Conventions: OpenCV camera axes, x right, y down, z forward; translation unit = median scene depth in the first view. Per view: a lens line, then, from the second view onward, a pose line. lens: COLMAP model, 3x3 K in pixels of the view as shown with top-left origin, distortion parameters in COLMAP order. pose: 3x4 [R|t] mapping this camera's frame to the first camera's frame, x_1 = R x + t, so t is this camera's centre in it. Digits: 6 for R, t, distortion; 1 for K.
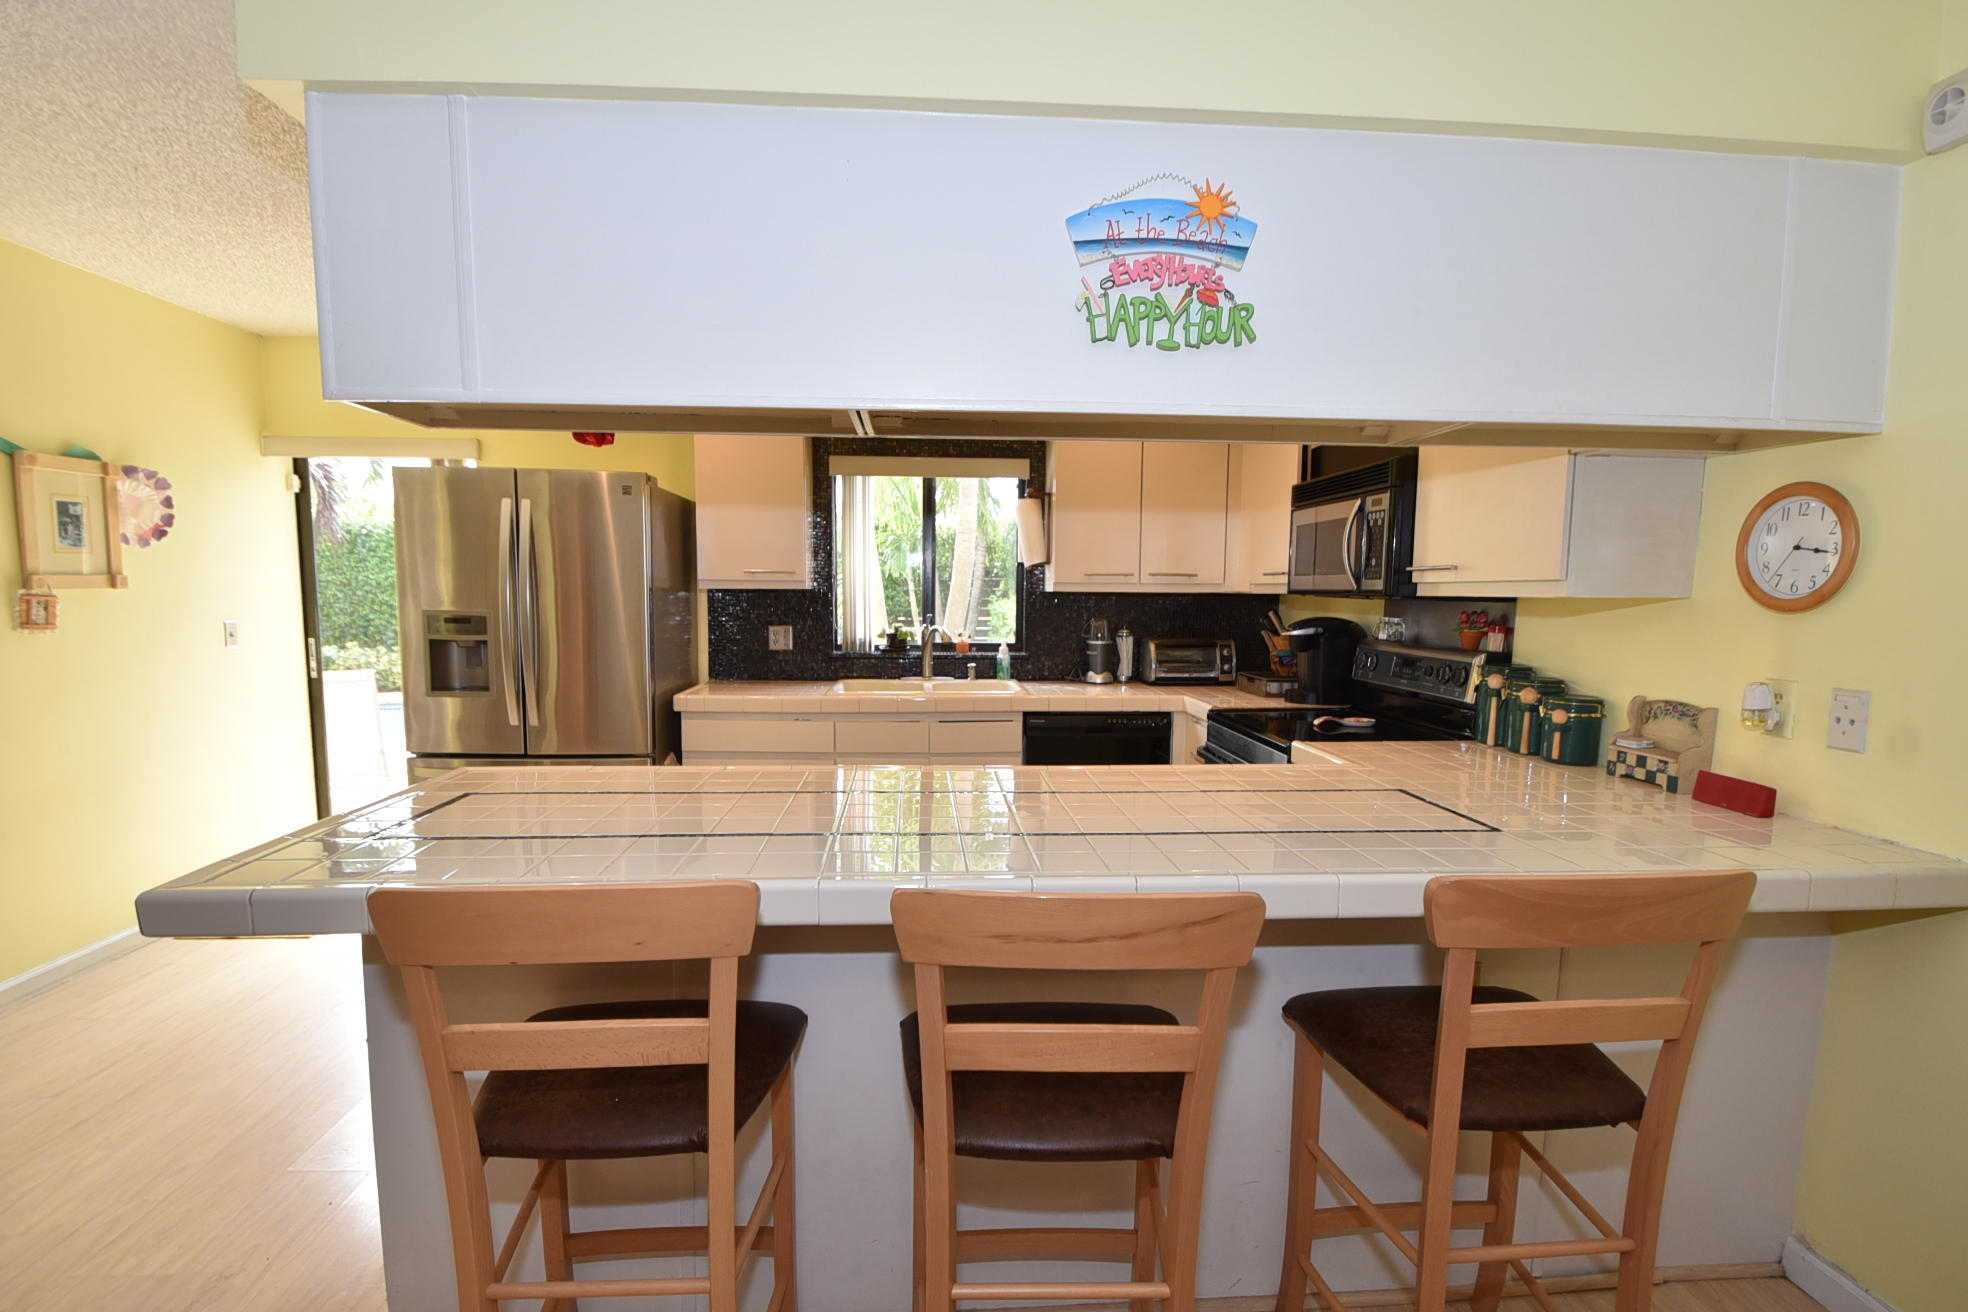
lens RADIAL K [[908.0, 0, 979.3], [0, 908.0, 687.4], [0, 0, 1]] dist [-0.003183, -0.006568]
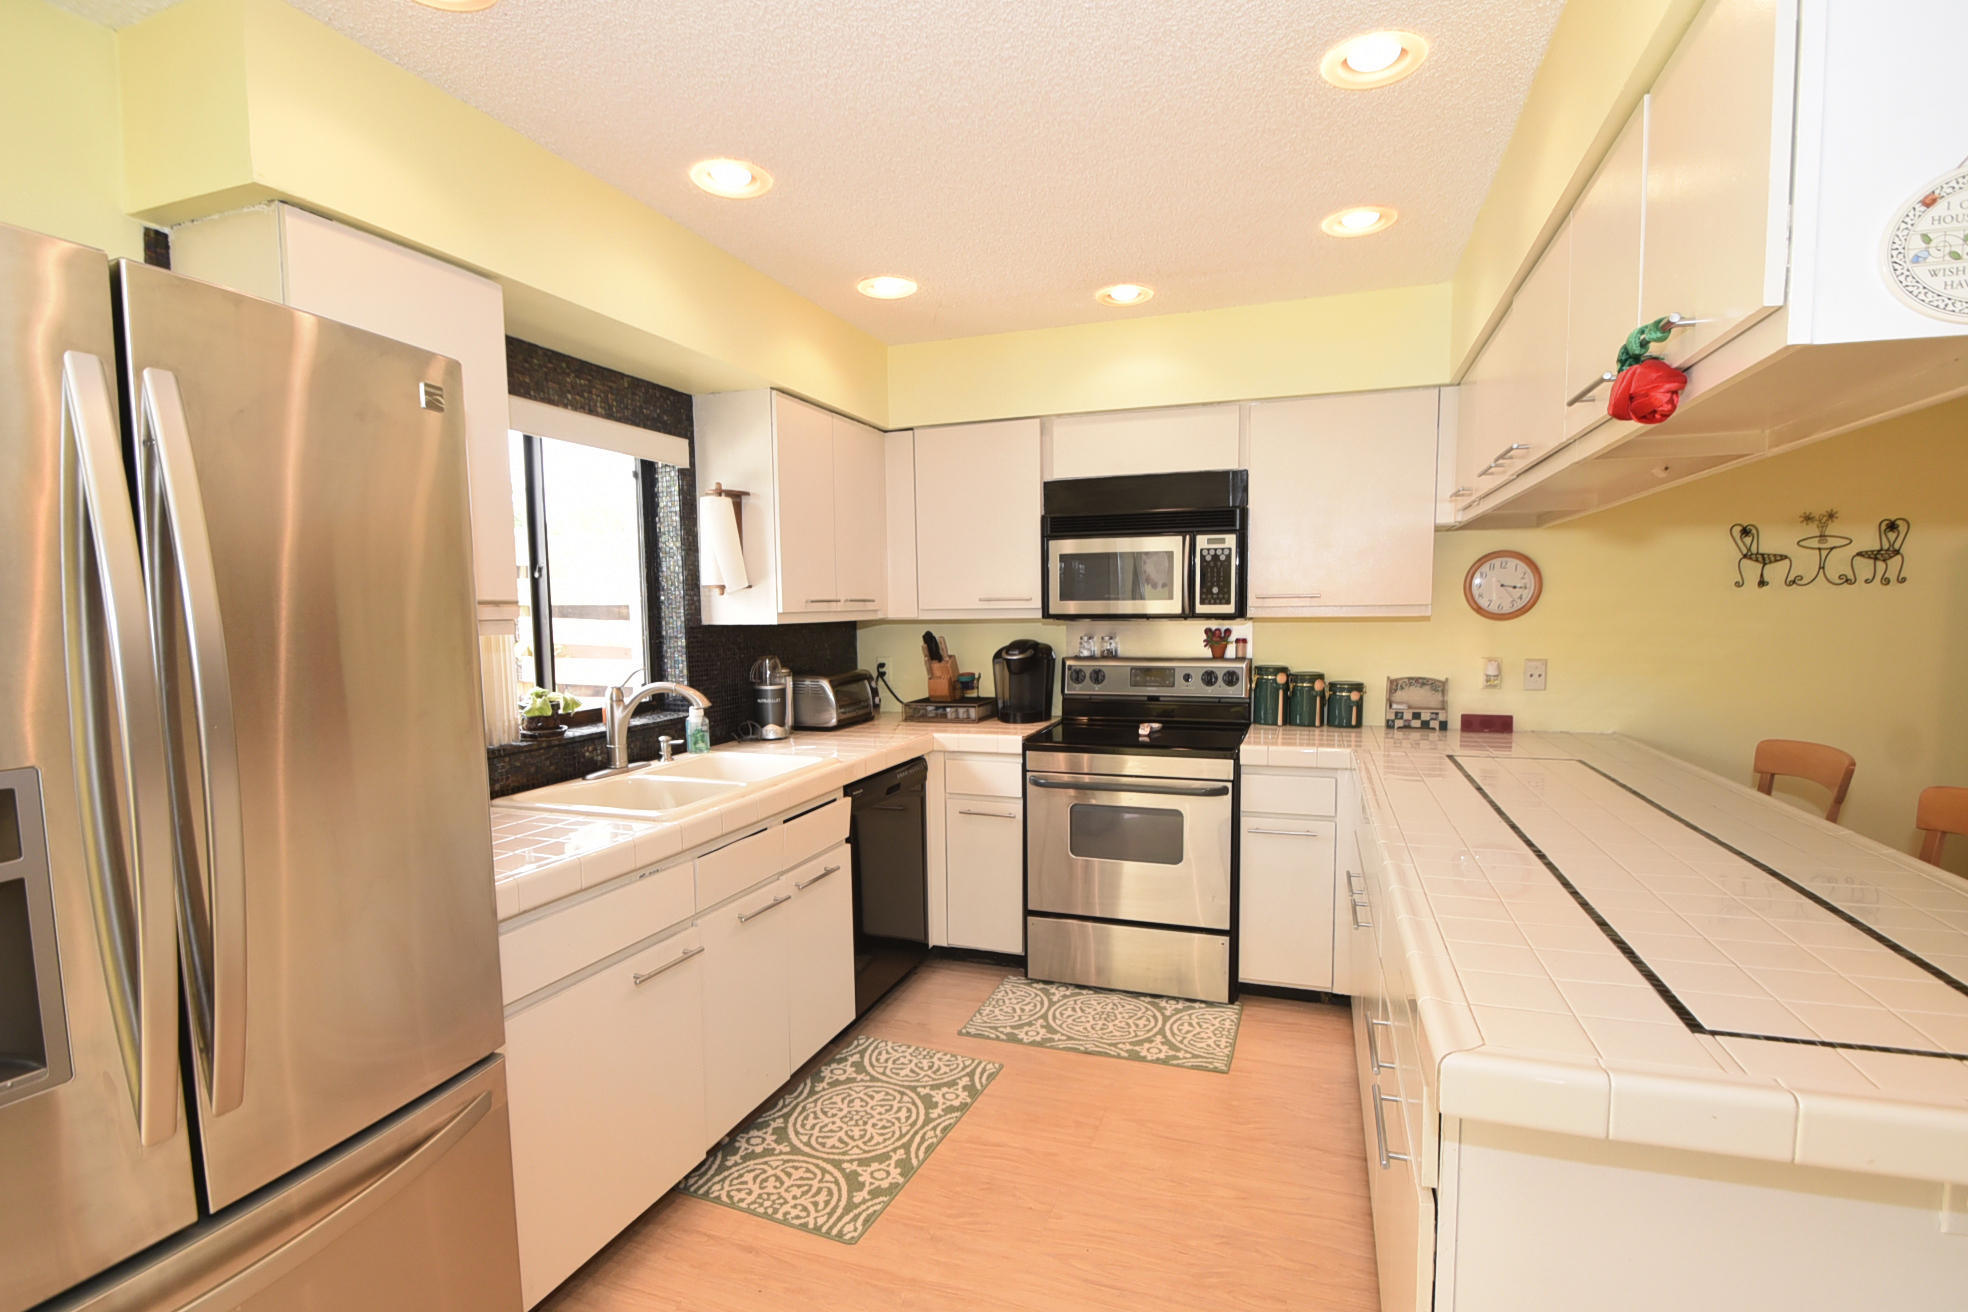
lens RADIAL K [[935.8, 0, 982.6], [0, 935.8, 692.1], [0, 0, 1]] dist [-0.000544, -0.000354]
pose [[0.398123, -0.099036, 0.911971, -0.839240], [0.113963, 0.991793, 0.057953, -0.111512], [-0.910226, 0.080859, 0.406142, 0.787582]]
